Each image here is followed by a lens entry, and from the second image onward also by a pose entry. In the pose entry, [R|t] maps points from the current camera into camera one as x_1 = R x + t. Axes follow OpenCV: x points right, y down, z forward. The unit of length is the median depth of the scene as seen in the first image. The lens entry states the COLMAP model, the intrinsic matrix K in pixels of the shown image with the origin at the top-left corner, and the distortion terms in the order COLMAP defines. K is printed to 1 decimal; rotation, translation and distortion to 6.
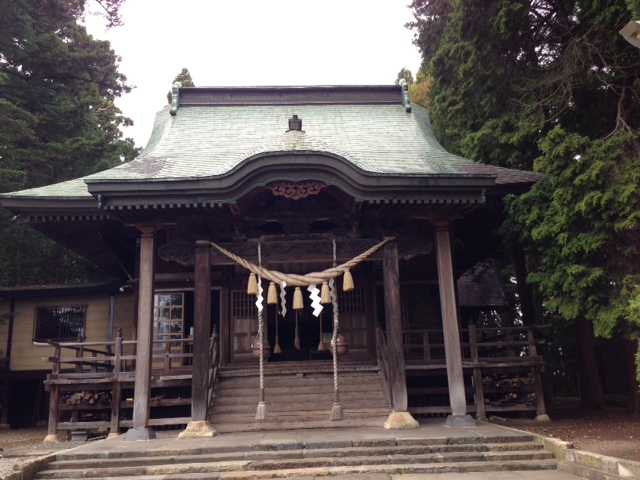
lens RADIAL K [[622.8, 0, 320.0], [0, 622.8, 240.0], [0, 0, 1]] dist [0.001450, 0.005173]
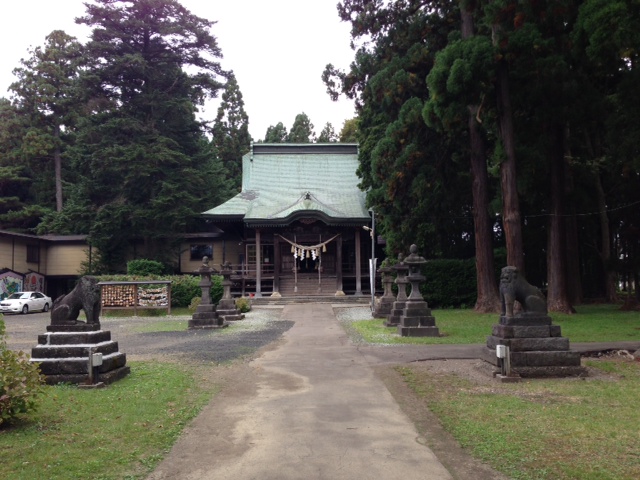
lens RADIAL K [[622.8, 0, 320.0], [0, 622.8, 240.0], [0, 0, 1]] dist [0.001450, 0.005173]
pose [[0.999707, 0.021307, 0.011498, -0.012427], [-0.023096, 0.981759, 0.188720, -0.548194], [-0.007267, -0.188931, 0.981964, -1.969754]]
